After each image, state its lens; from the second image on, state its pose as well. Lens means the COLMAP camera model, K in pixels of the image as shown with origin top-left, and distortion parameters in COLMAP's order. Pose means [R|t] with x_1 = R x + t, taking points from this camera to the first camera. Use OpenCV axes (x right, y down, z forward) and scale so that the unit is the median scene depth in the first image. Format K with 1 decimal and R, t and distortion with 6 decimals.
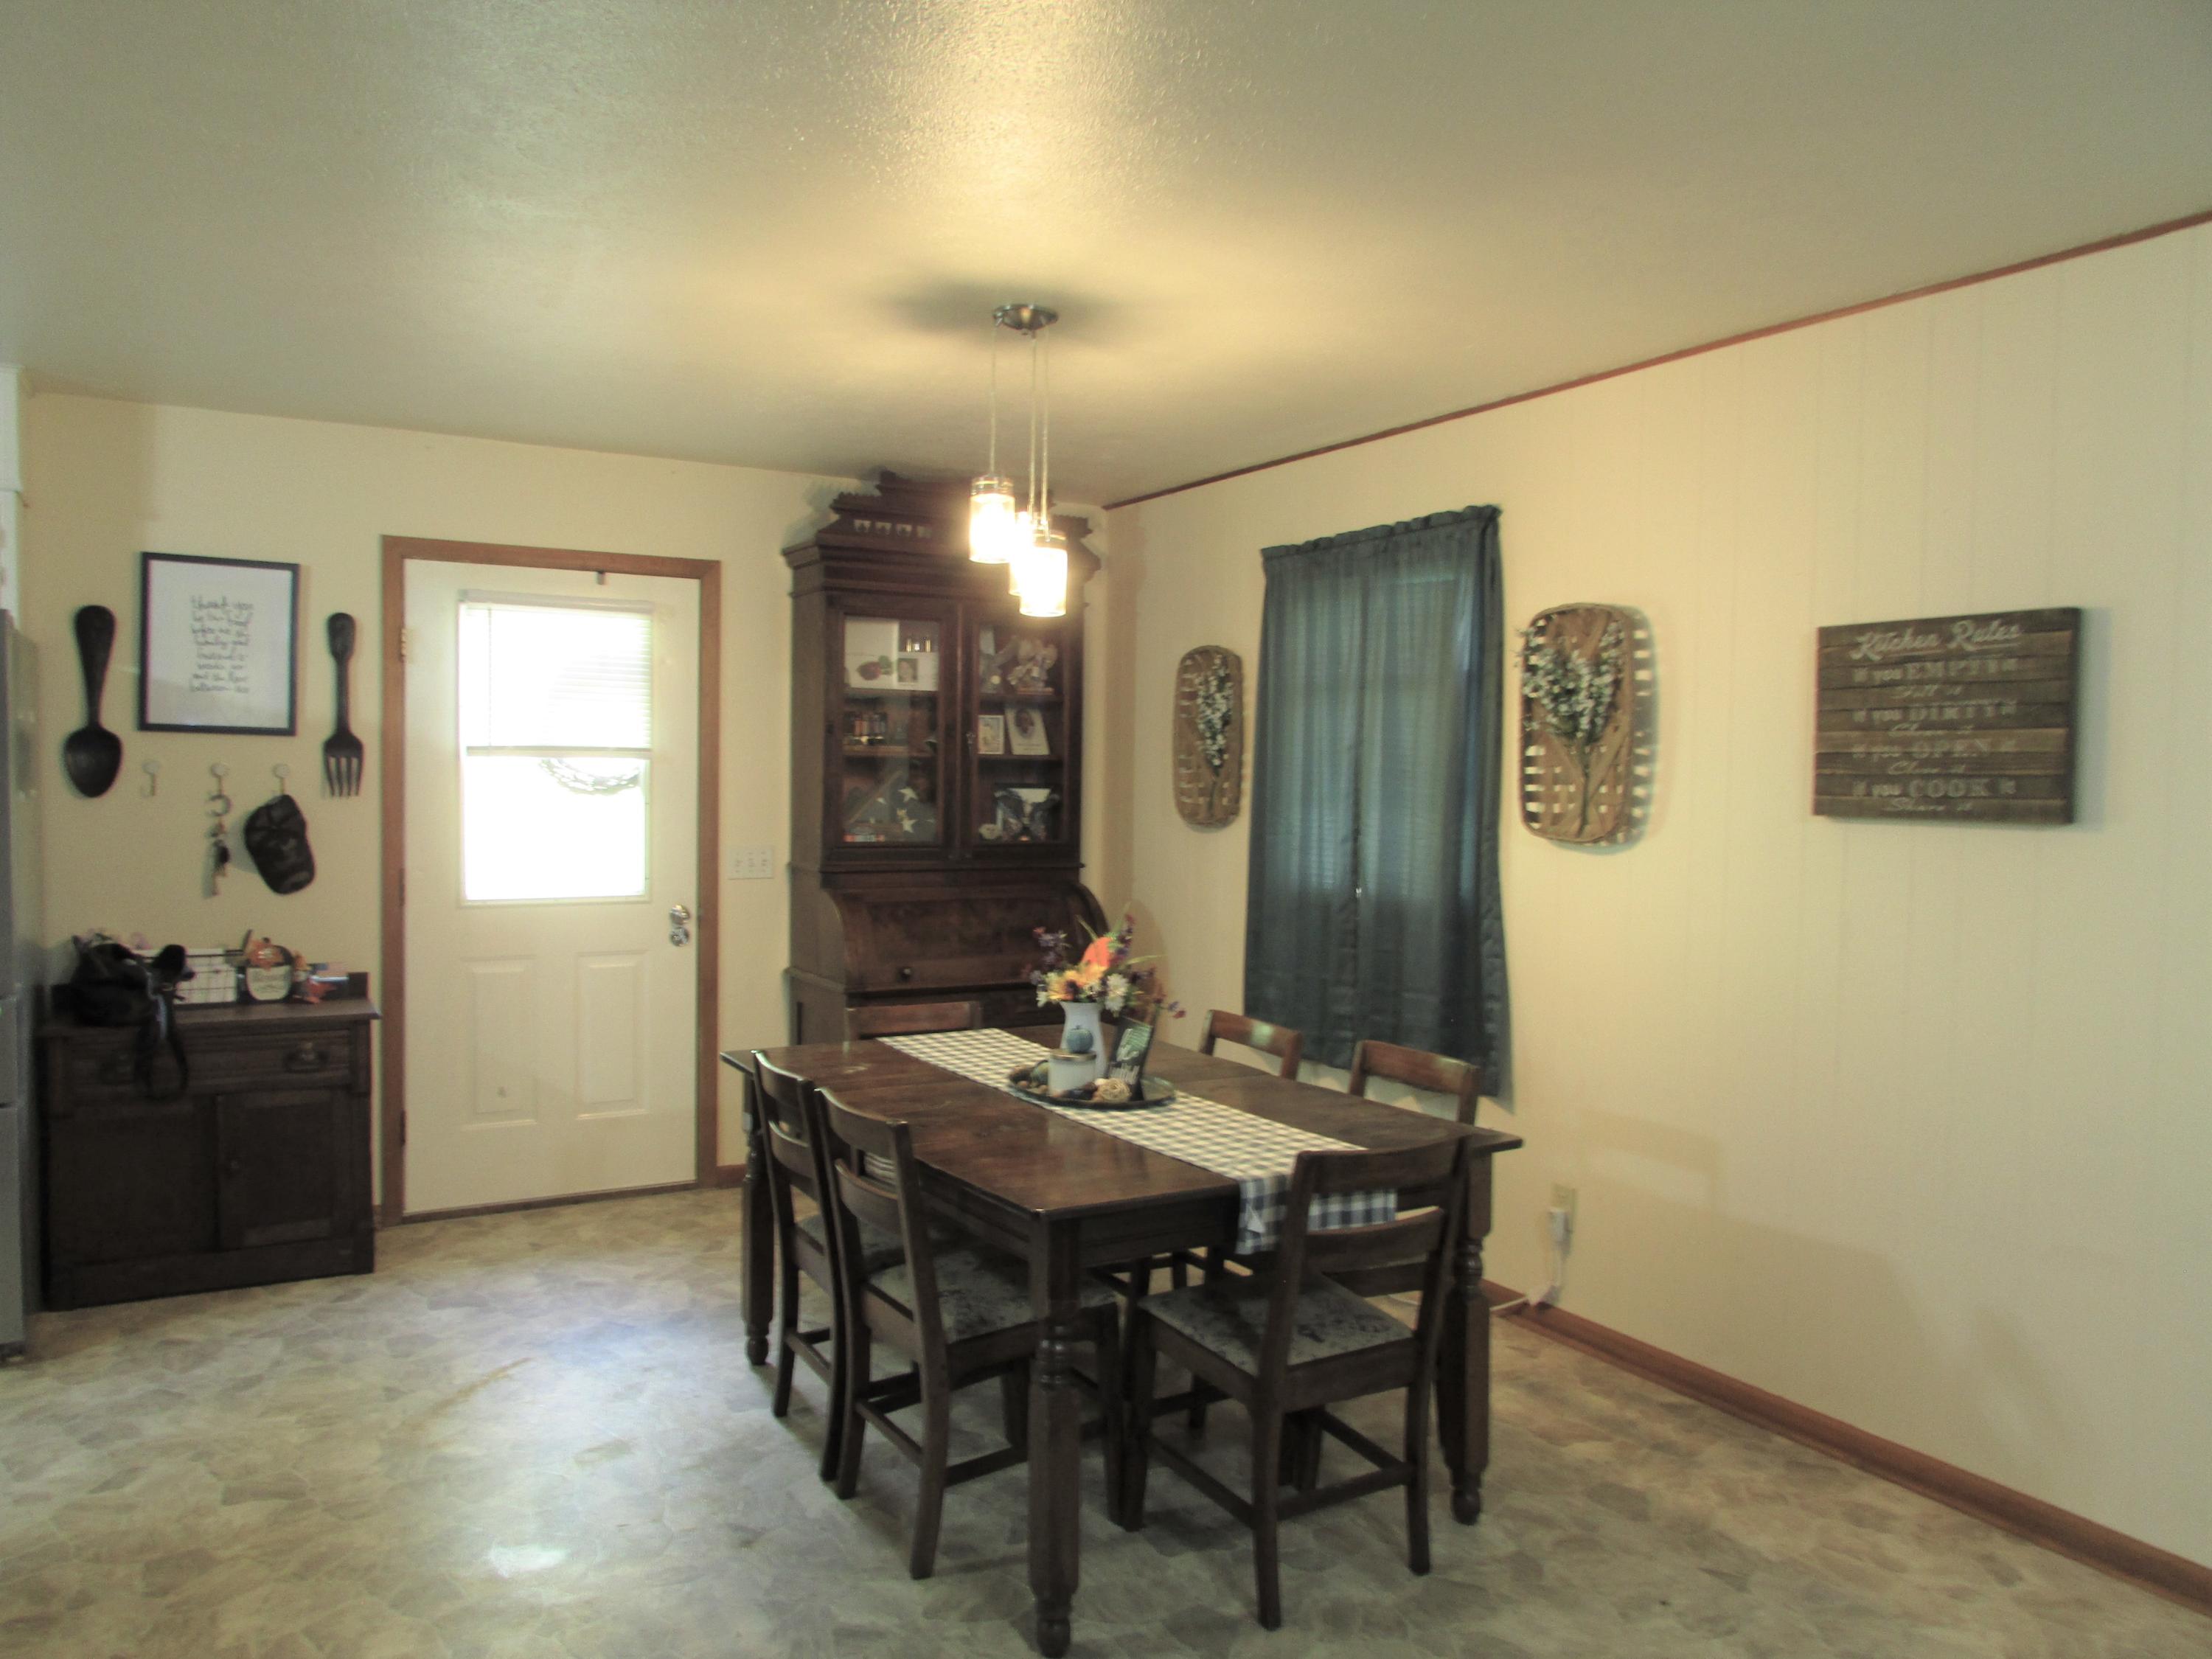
lens RADIAL K [[1573.7, 0, 1099.2], [0, 1573.7, 834.6], [0, 0, 1]] dist [-0.007045, 0.000577]
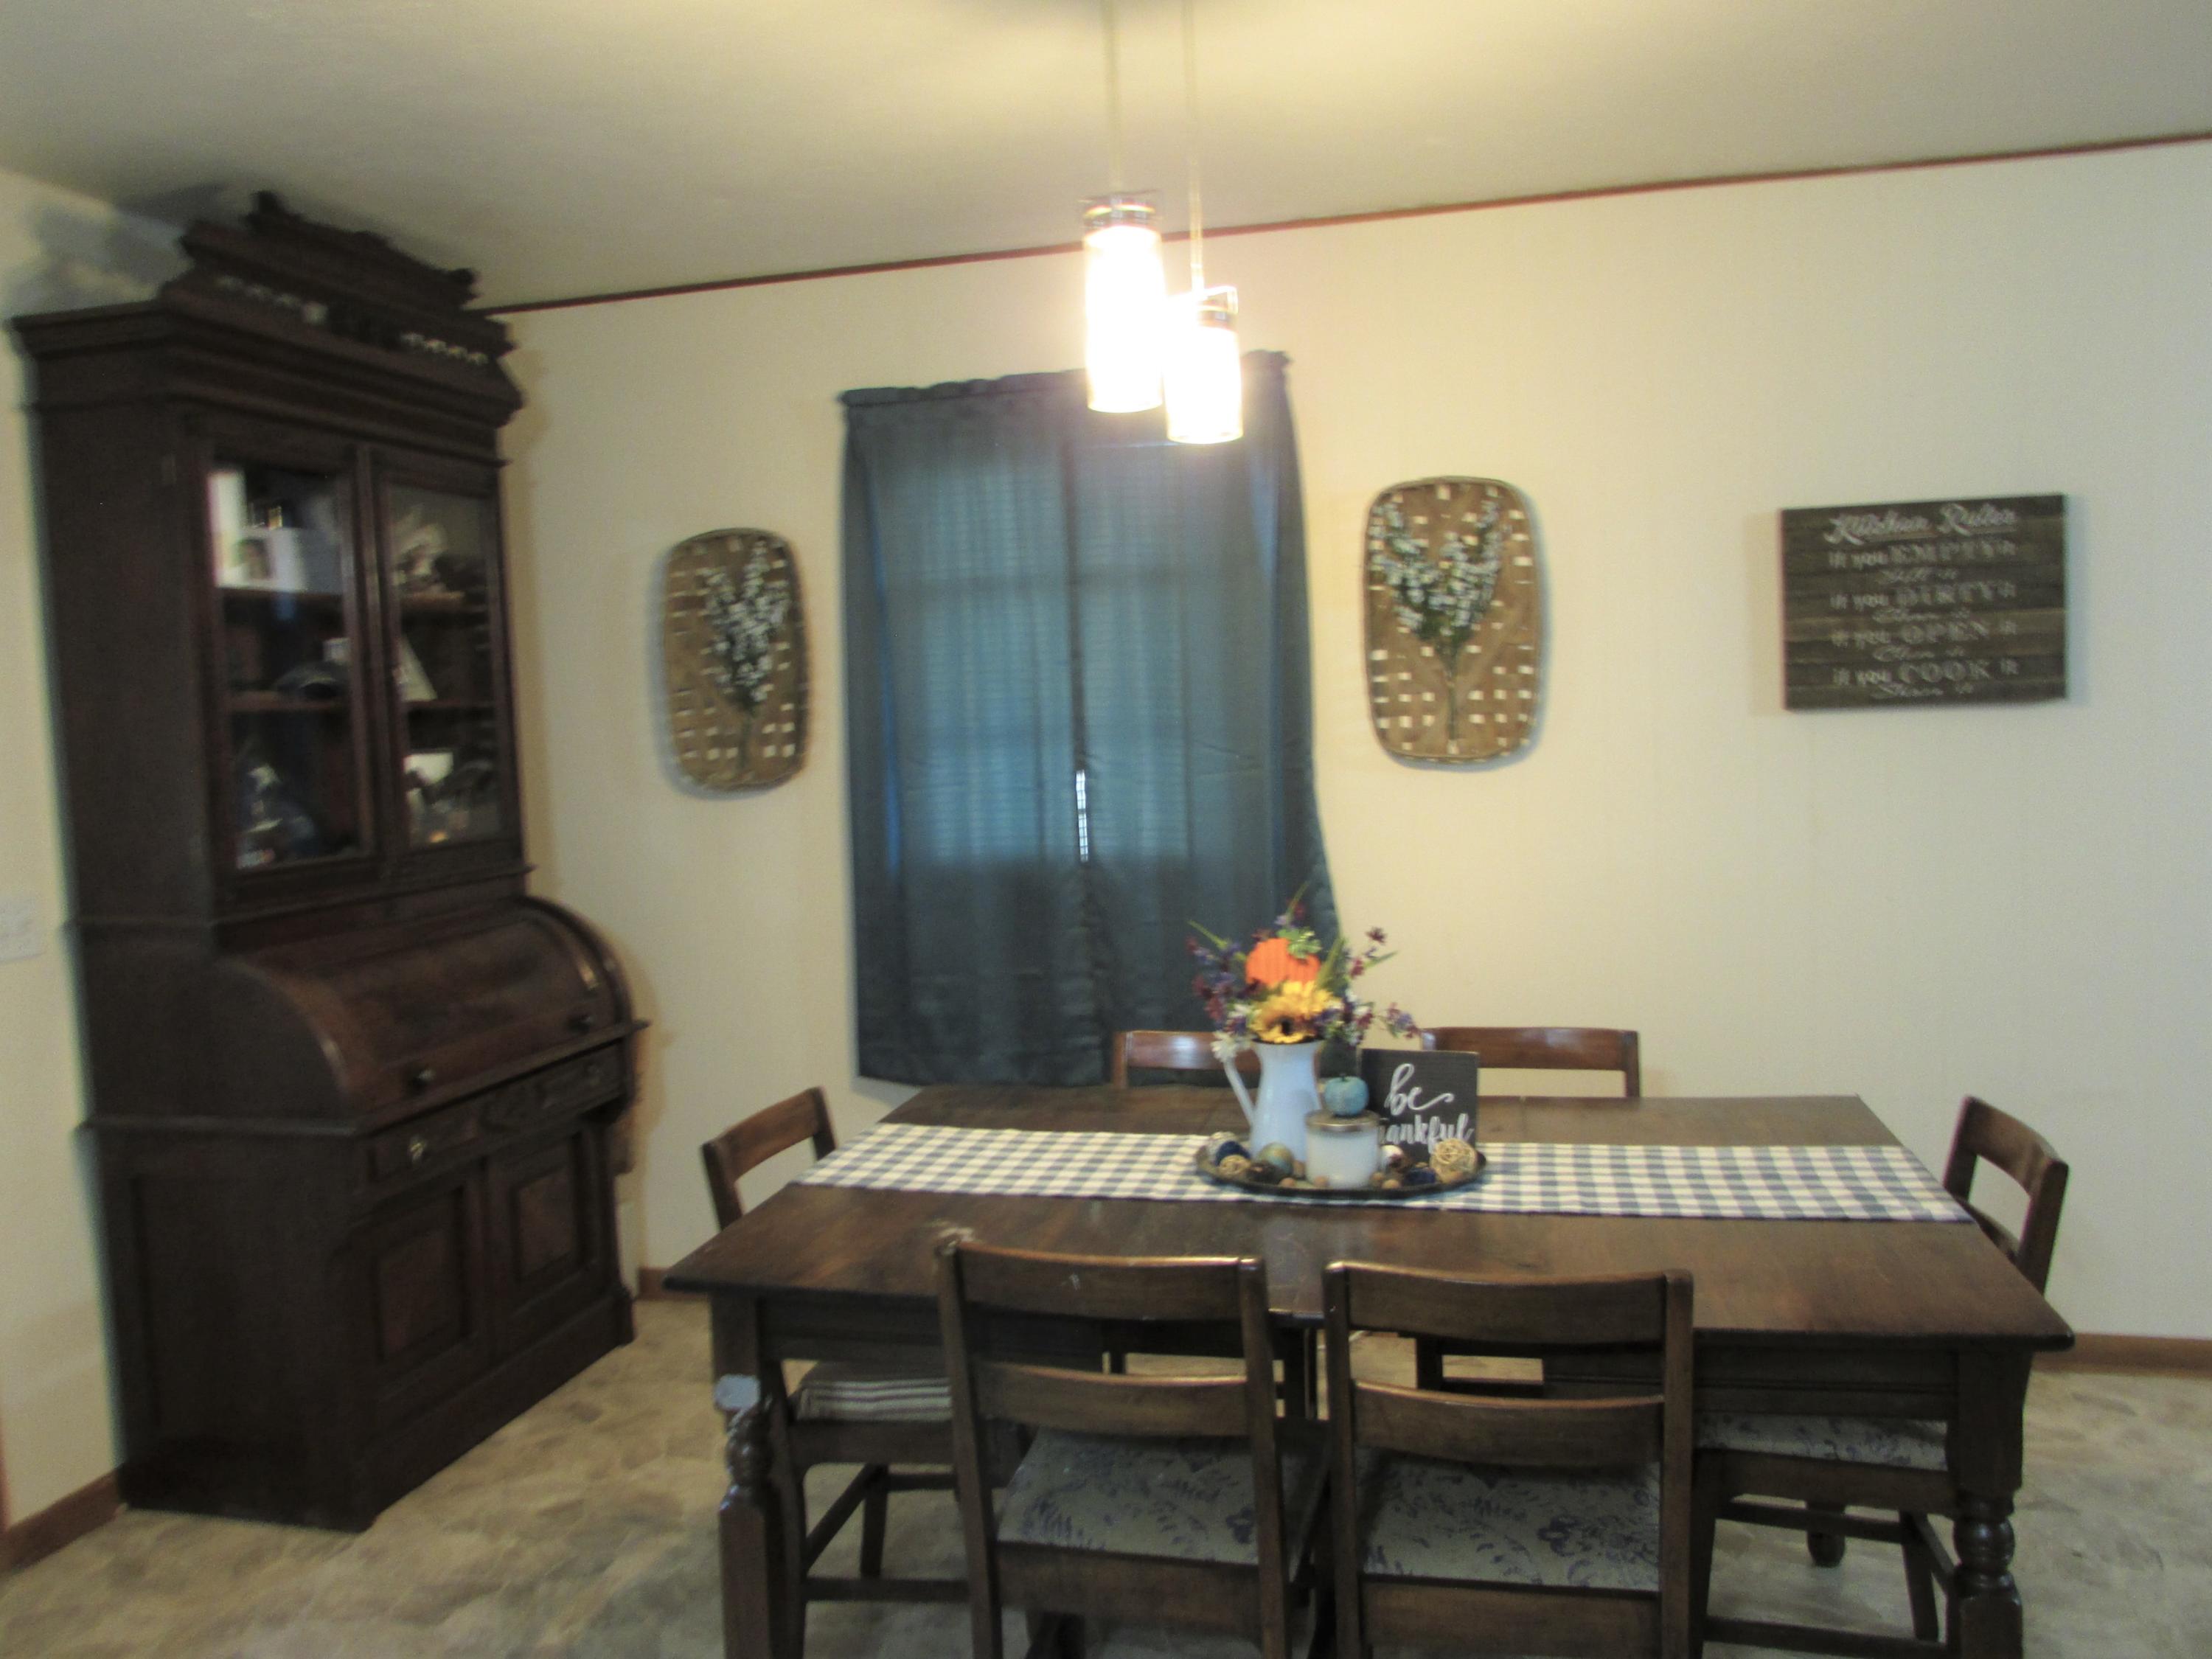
lens RADIAL K [[1720.4, 0, 1107.9], [0, 1720.4, 839.0], [0, 0, 1]] dist [-0.036266, 0.022212]
pose [[0.702139, -0.096879, 0.705418, -0.492820], [0.076082, 0.995237, 0.060953, -0.023966], [-0.707963, 0.010872, 0.706165, 0.484422]]
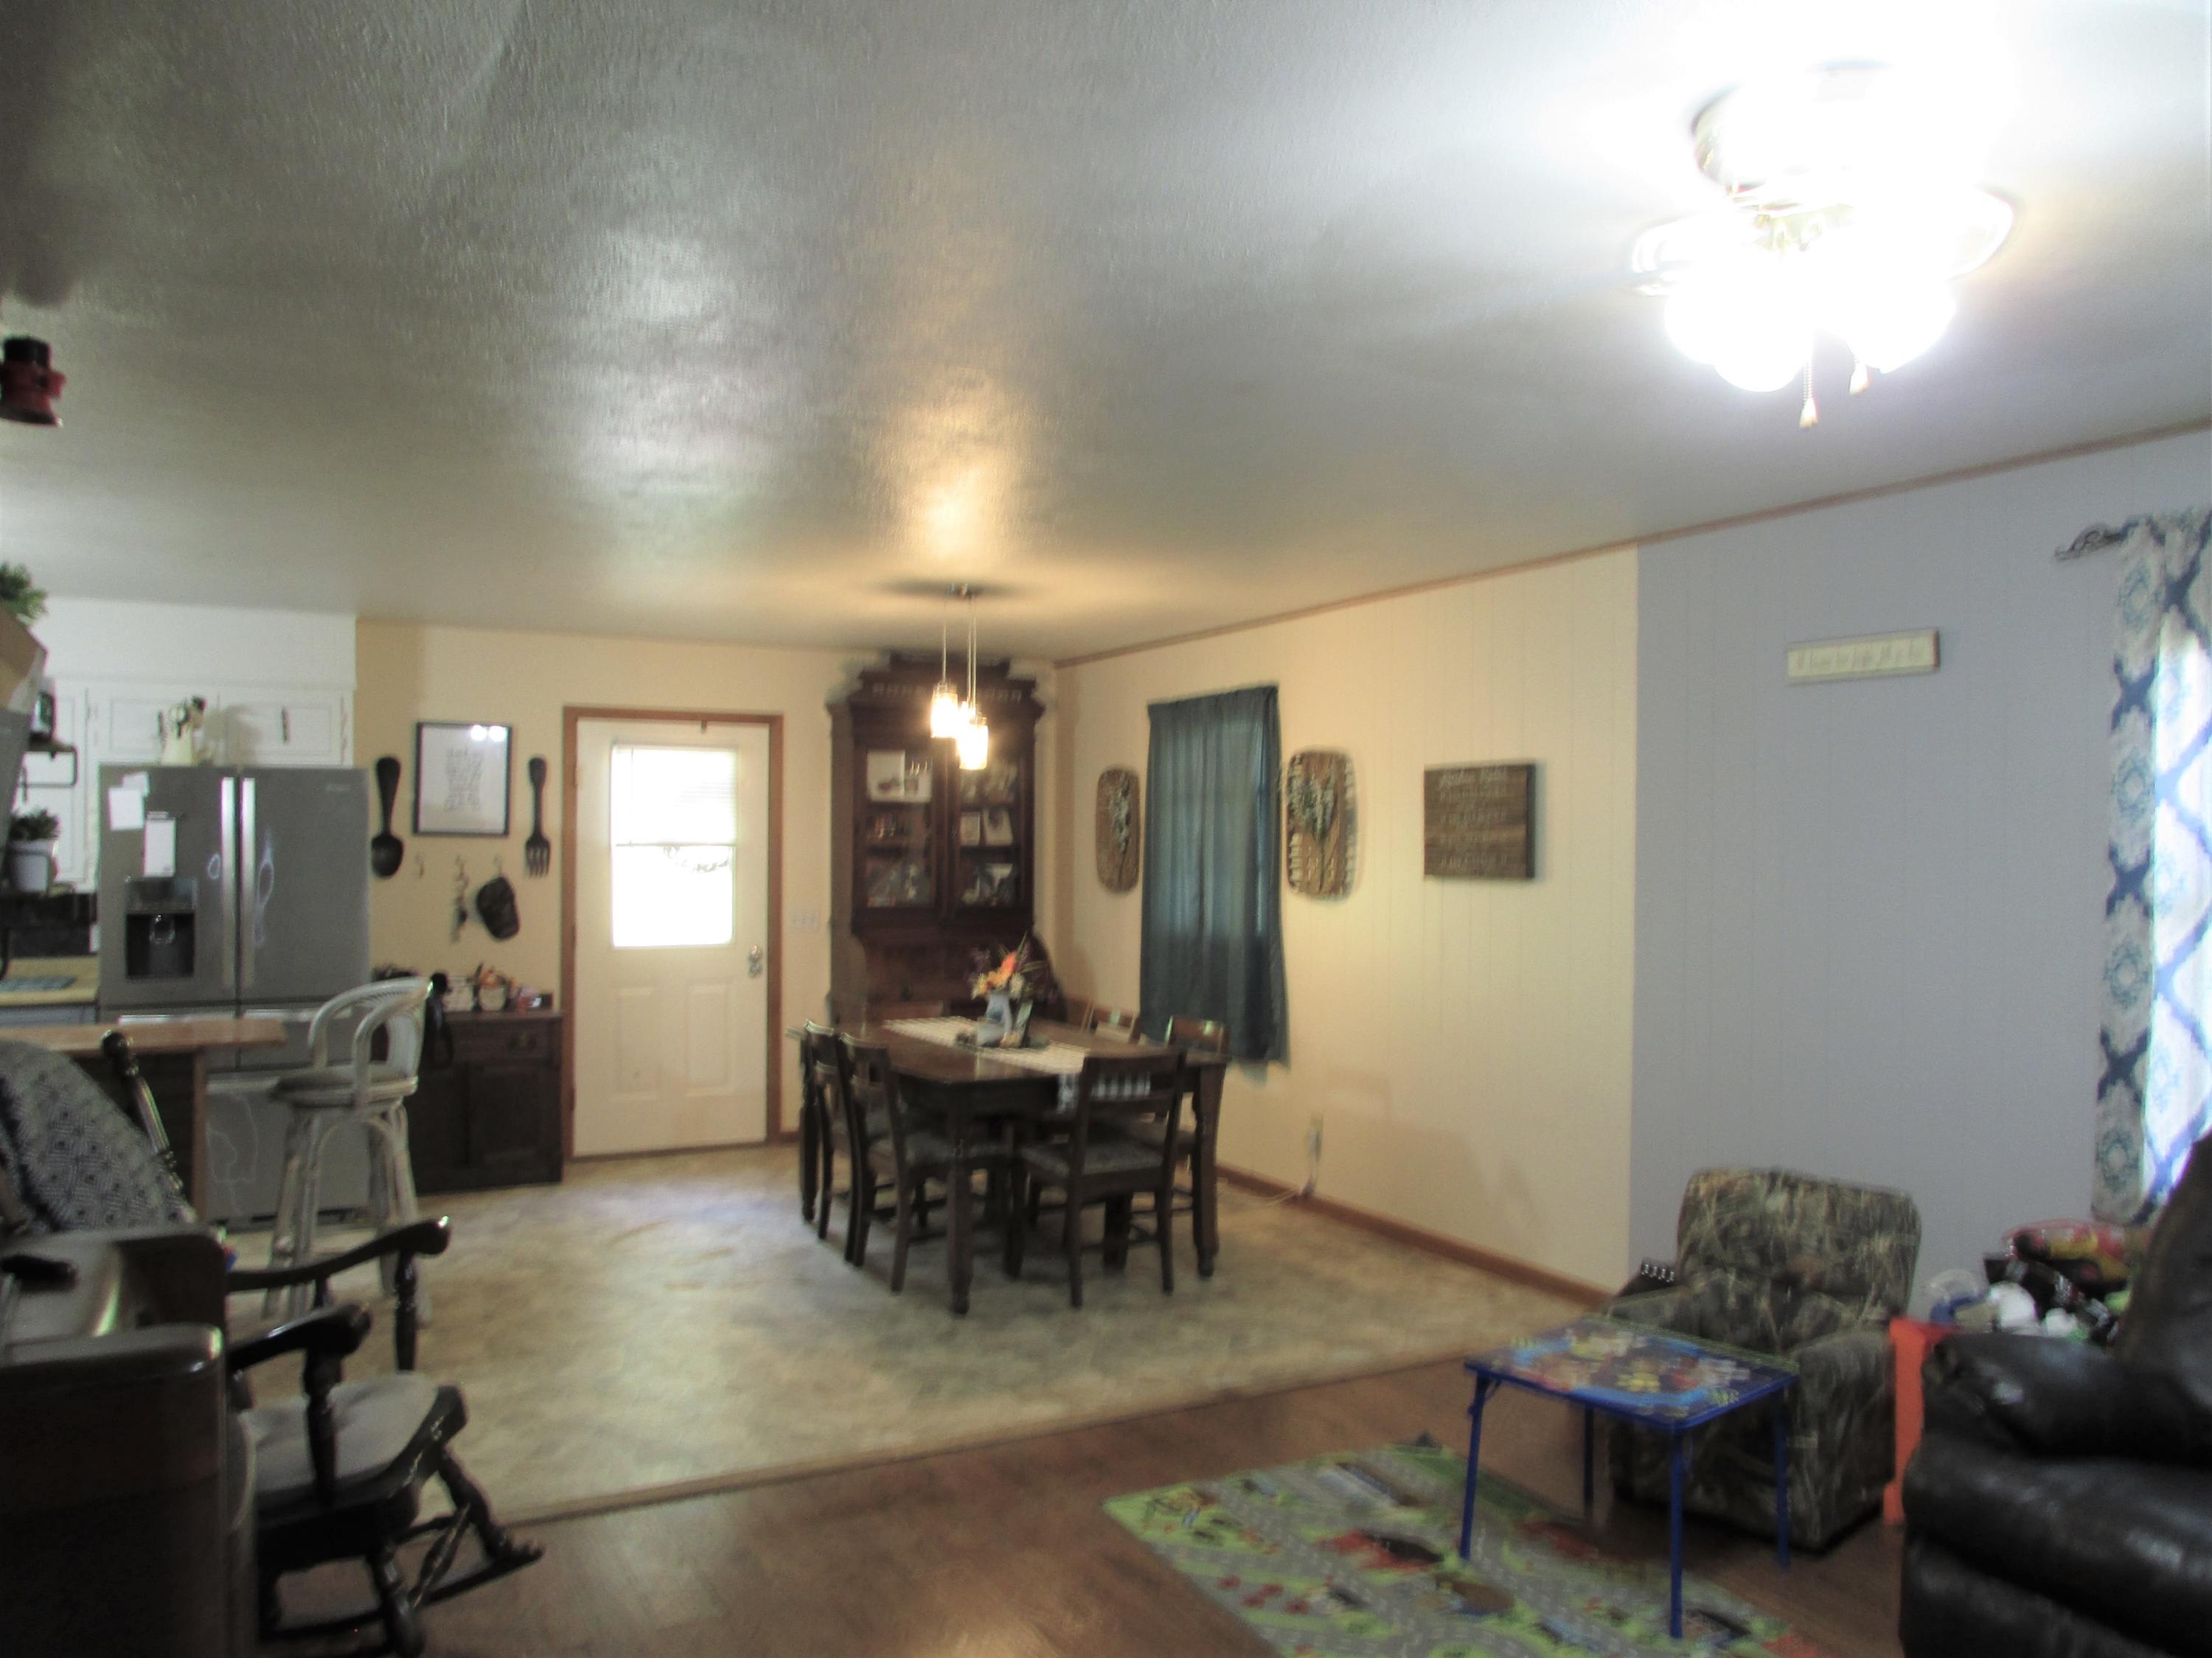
lens RADIAL K [[1573.5, 0, 1108.2], [0, 1573.5, 832.3], [0, 0, 1]] dist [-0.007045, 0.000577]
pose [[0.999575, -0.010933, -0.027042, 0.137177], [0.009602, 0.998760, -0.048858, 0.015337], [0.027543, 0.048578, 0.998440, -0.615101]]
